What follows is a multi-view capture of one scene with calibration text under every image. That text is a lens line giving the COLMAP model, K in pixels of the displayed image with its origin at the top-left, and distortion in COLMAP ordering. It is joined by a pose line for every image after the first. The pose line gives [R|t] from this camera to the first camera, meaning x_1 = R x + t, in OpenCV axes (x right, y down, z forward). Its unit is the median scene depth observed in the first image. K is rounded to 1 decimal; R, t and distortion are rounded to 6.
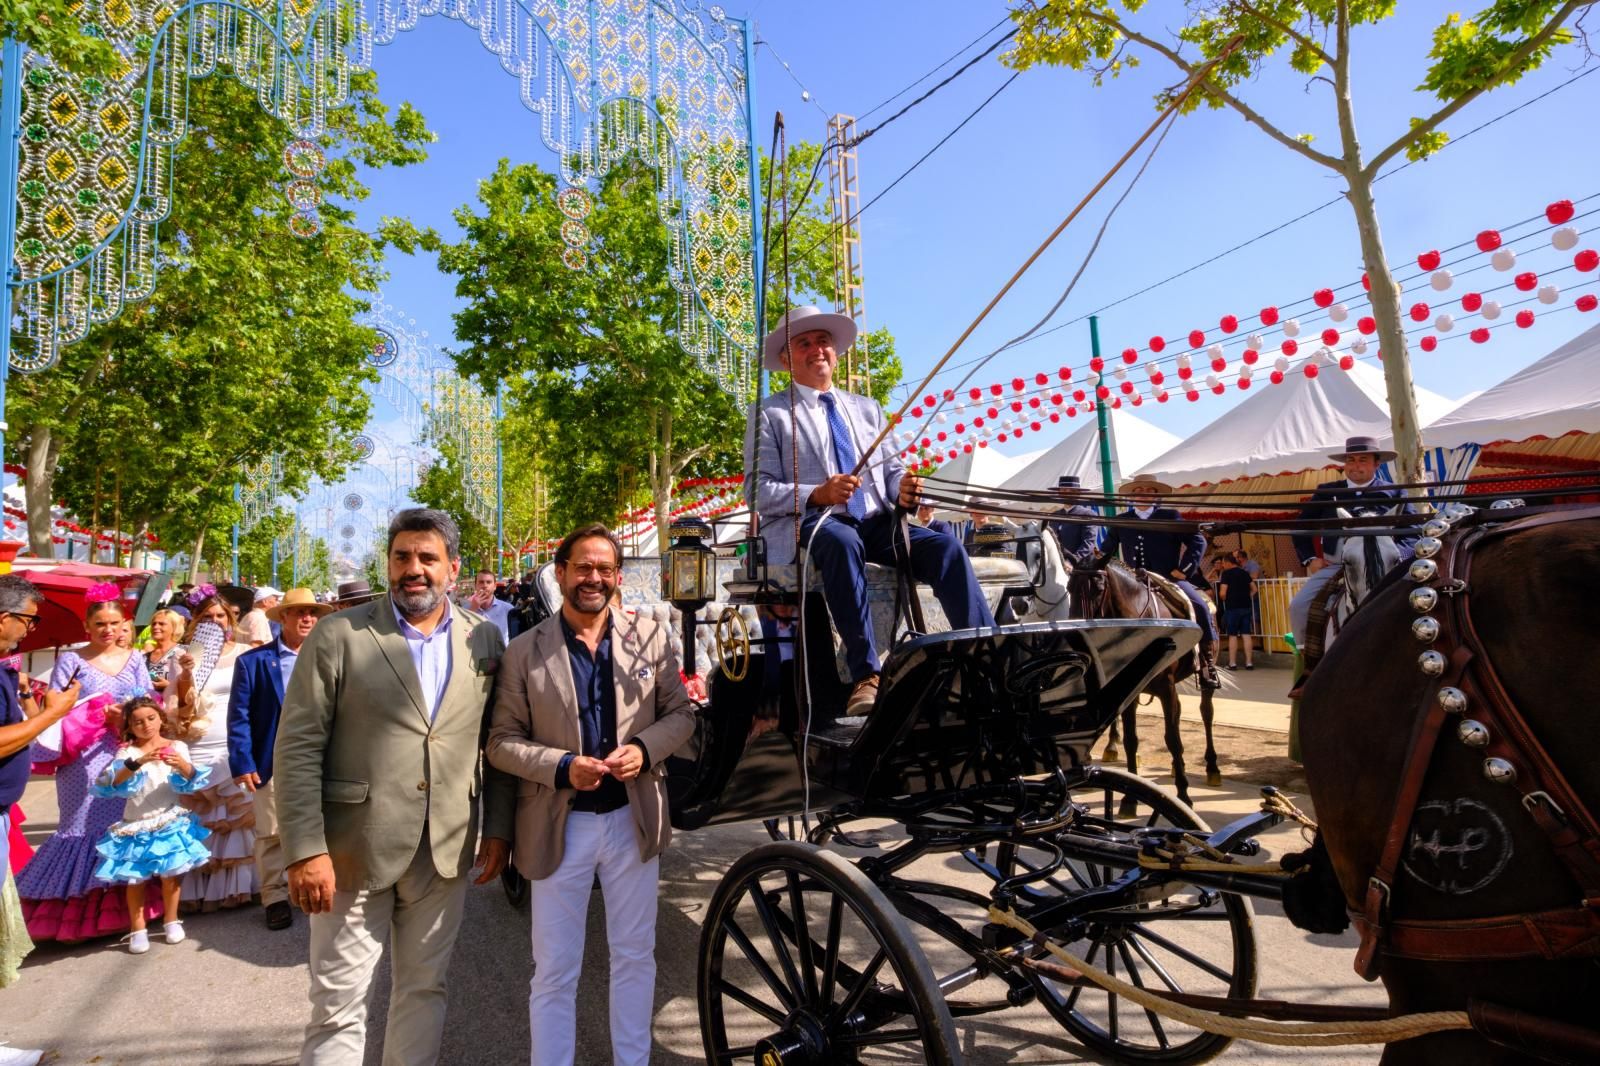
lens RADIAL K [[877.2, 0, 799.7], [0, 877.2, 551.3], [0, 0, 1]] dist [-0.037651, 0.024585]
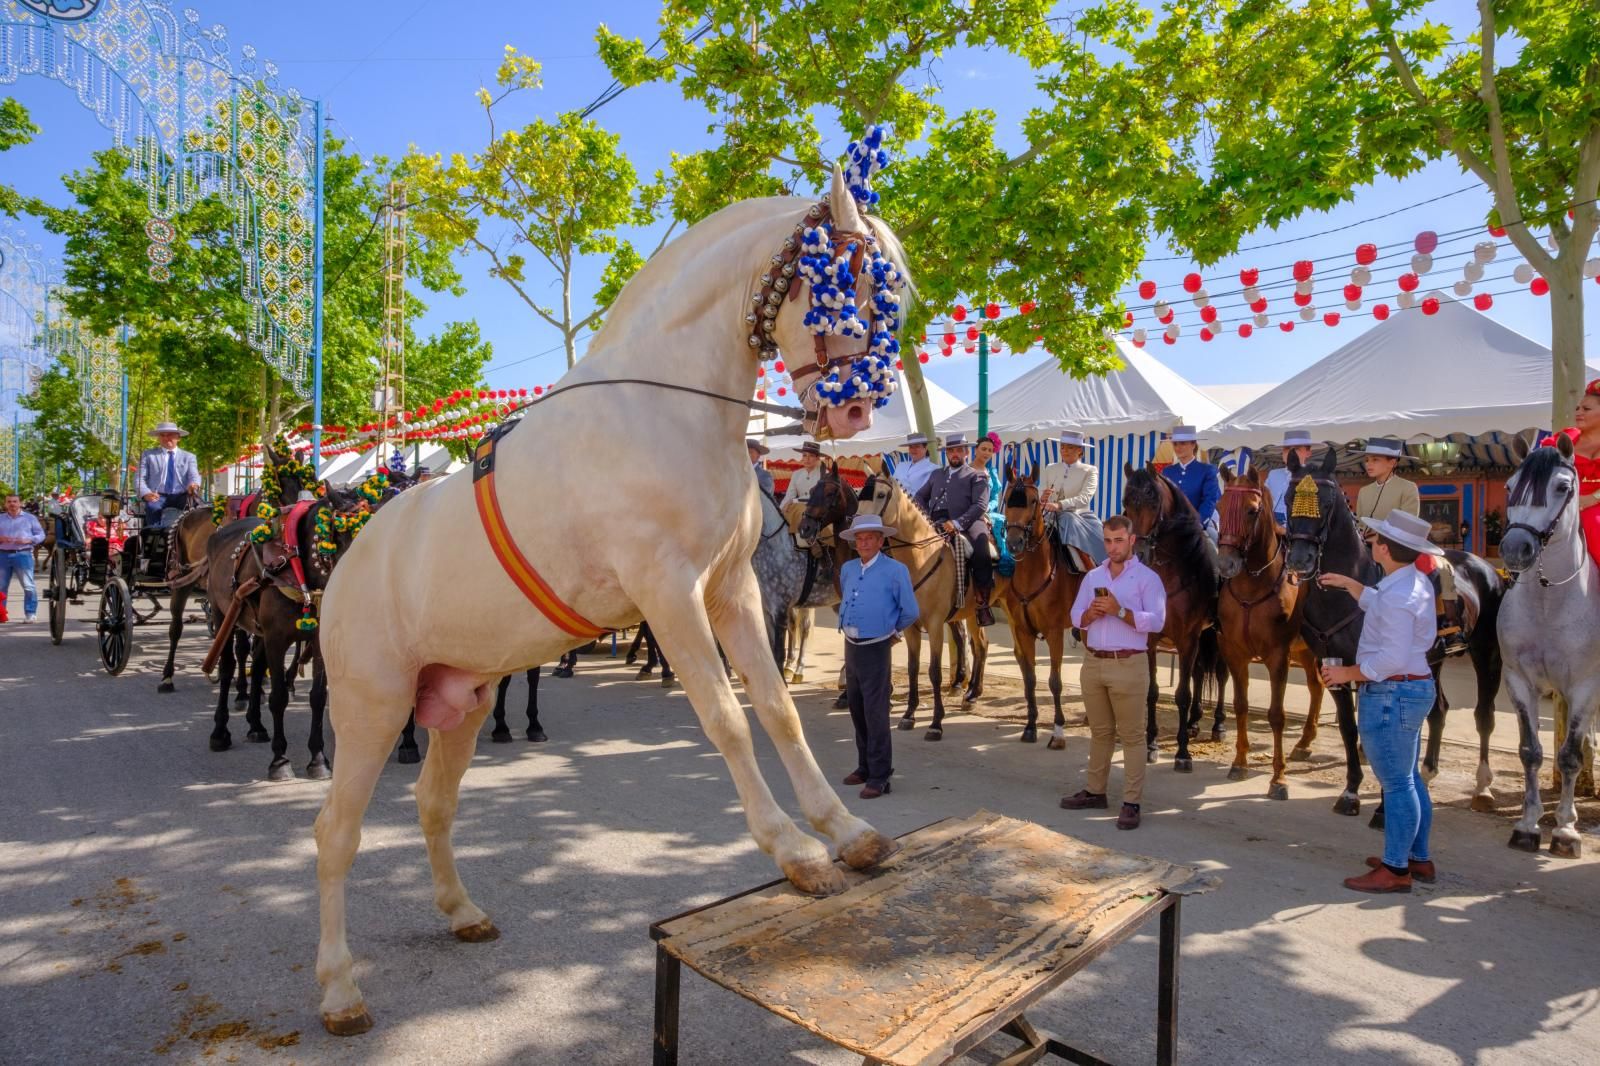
lens RADIAL K [[877.2, 0, 799.7], [0, 877.2, 551.3], [0, 0, 1]] dist [-0.037651, 0.024585]
pose [[0.950030, 0.048507, 0.308366, 0.276066], [-0.068252, 0.996229, 0.053565, -0.034897], [-0.304605, -0.071935, 0.949758, -0.580677]]
